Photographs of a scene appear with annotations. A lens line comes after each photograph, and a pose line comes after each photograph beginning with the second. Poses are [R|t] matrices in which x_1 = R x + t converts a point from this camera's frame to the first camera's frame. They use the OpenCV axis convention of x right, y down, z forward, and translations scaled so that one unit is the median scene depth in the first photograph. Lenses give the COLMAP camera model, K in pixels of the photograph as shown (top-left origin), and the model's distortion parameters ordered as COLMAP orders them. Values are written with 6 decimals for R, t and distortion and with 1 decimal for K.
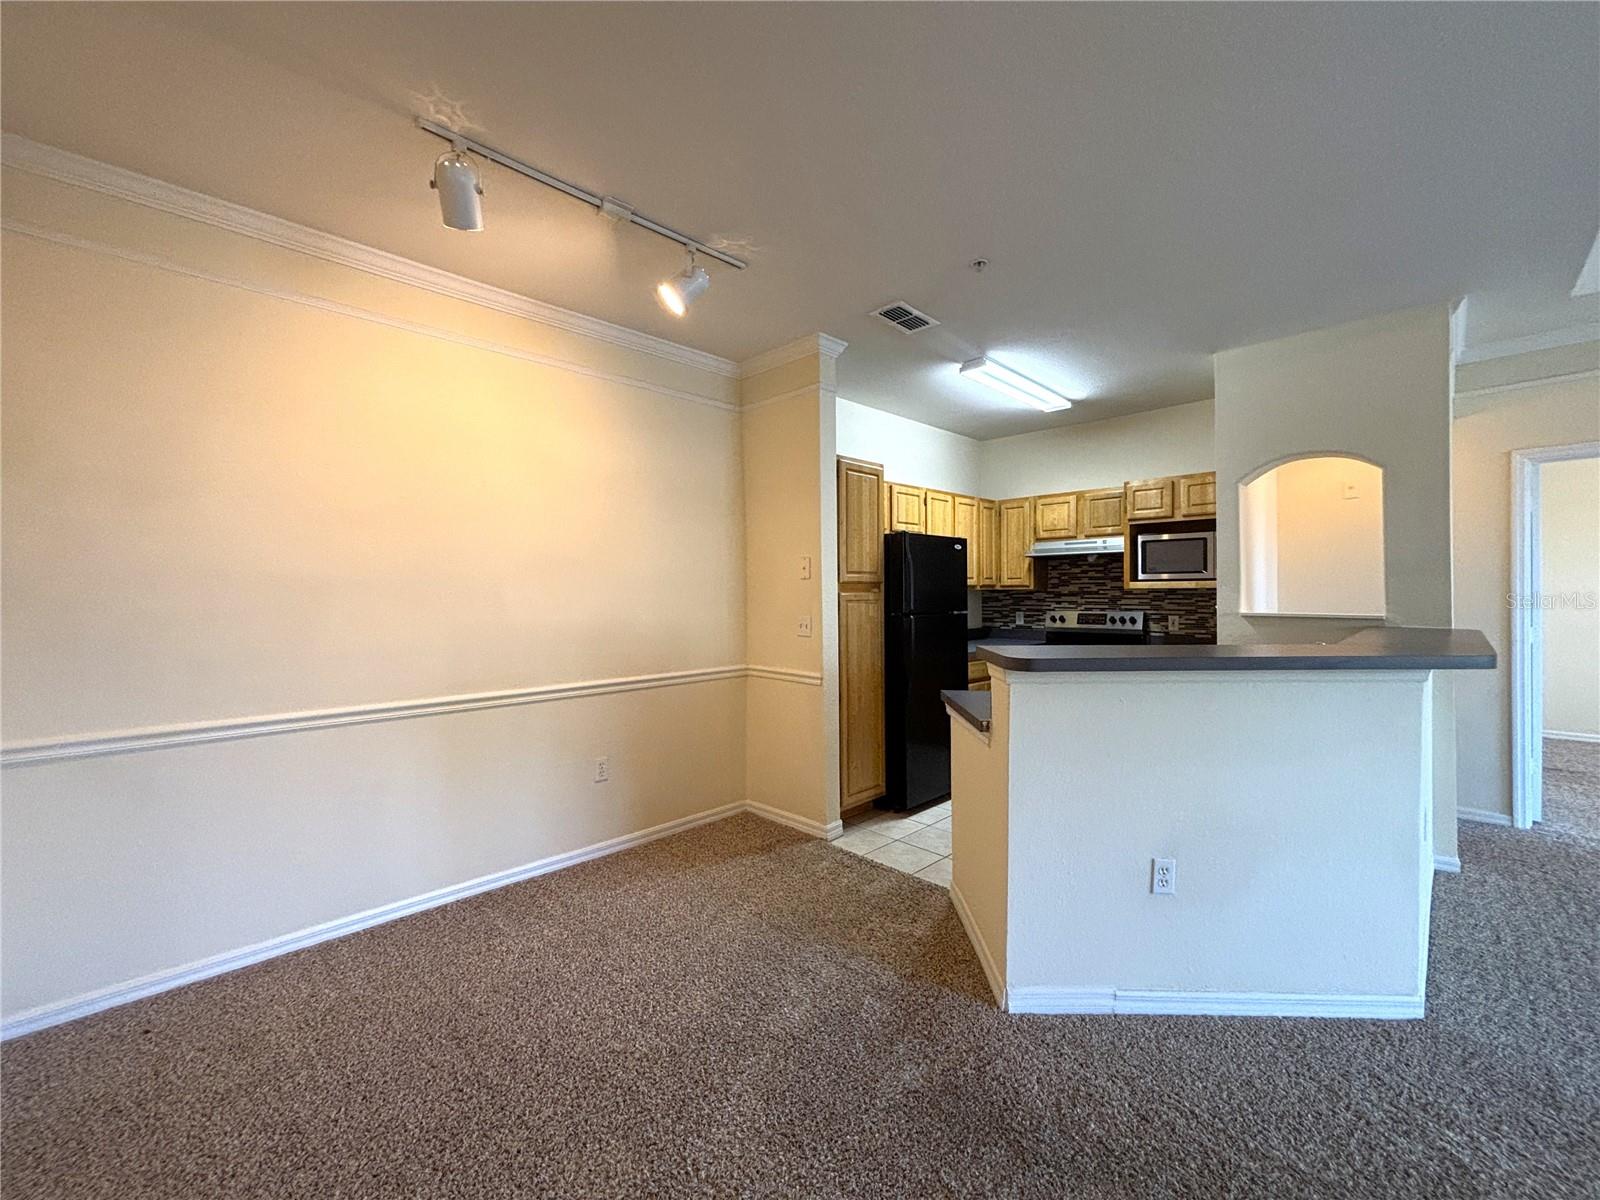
lens RADIAL K [[642.4, 0, 800.3], [0, 642.4, 597.6], [0, 0, 1]] dist [0.000276, -0.000490]
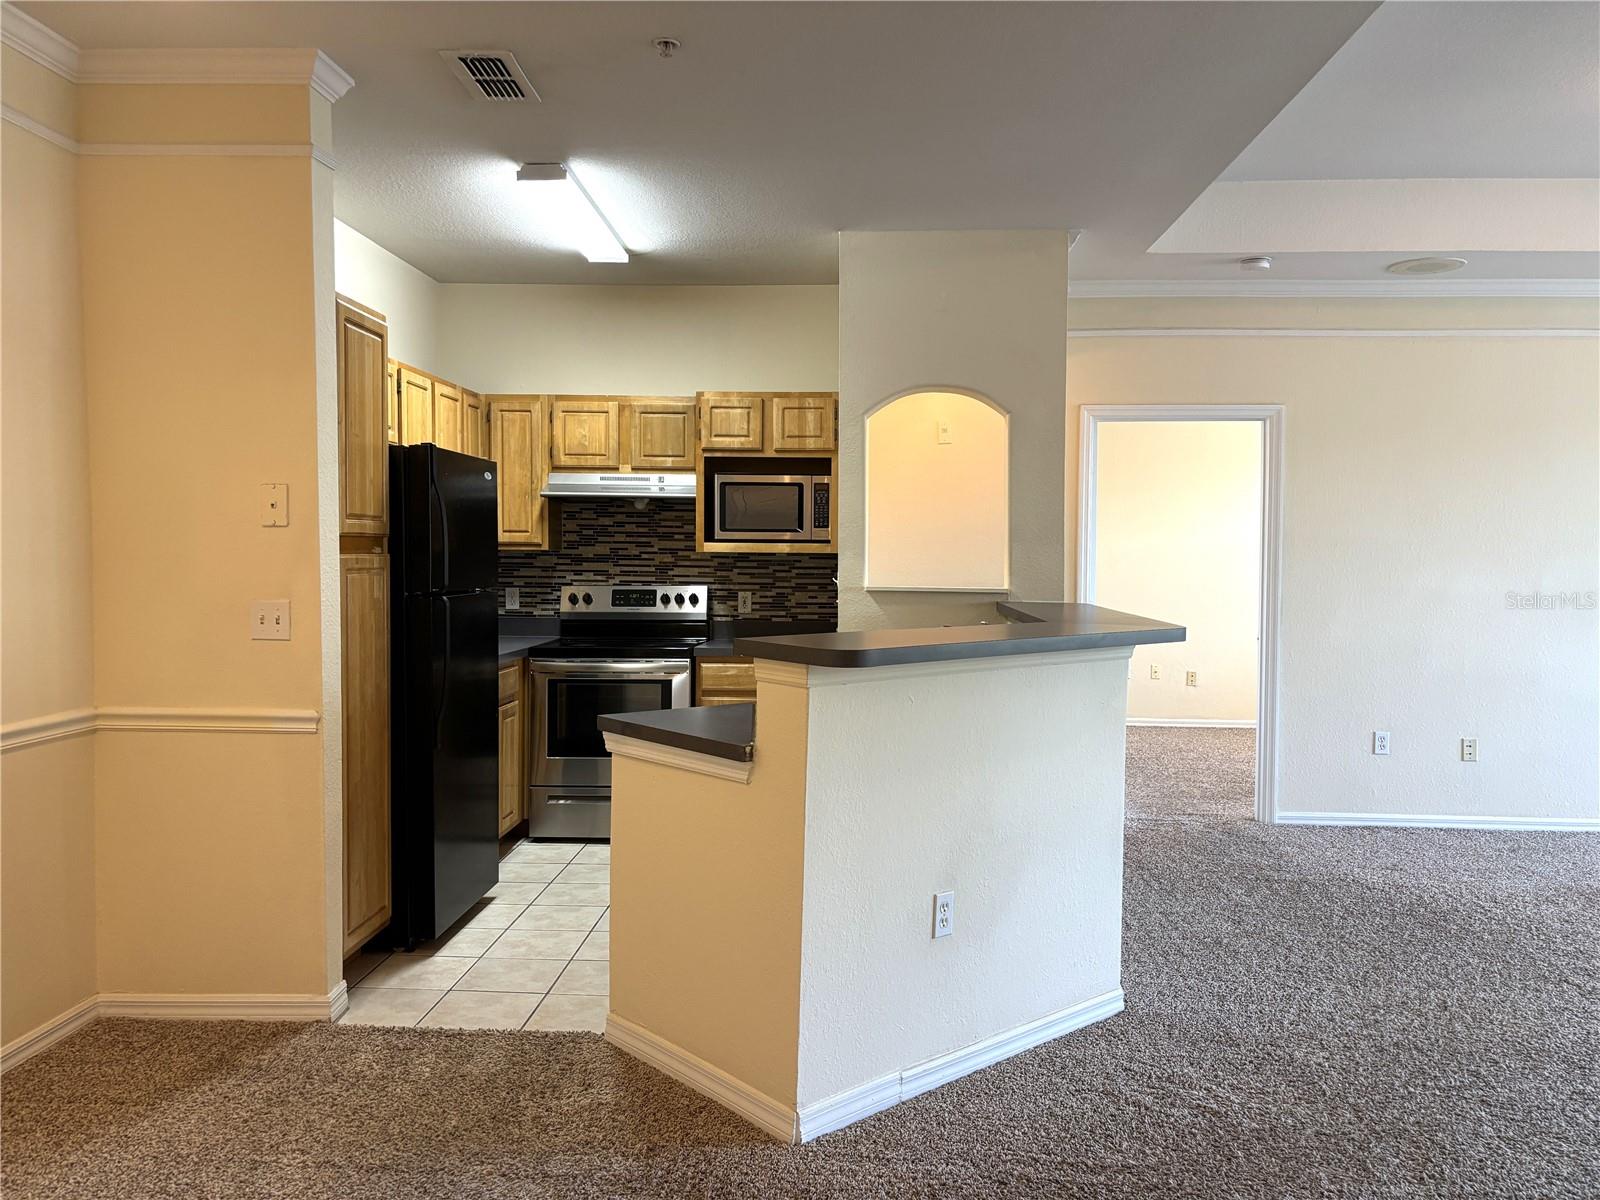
lens RADIAL K [[1209.1, 0, 800.0], [0, 1209.1, 600.0], [0, 0, 1]] dist [0.043707, -0.007513]
pose [[0.734409, -0.014248, 0.678557, -0.280072], [-0.009633, 0.999460, 0.031411, -0.005015], [-0.678638, -0.029605, 0.733876, 0.003439]]
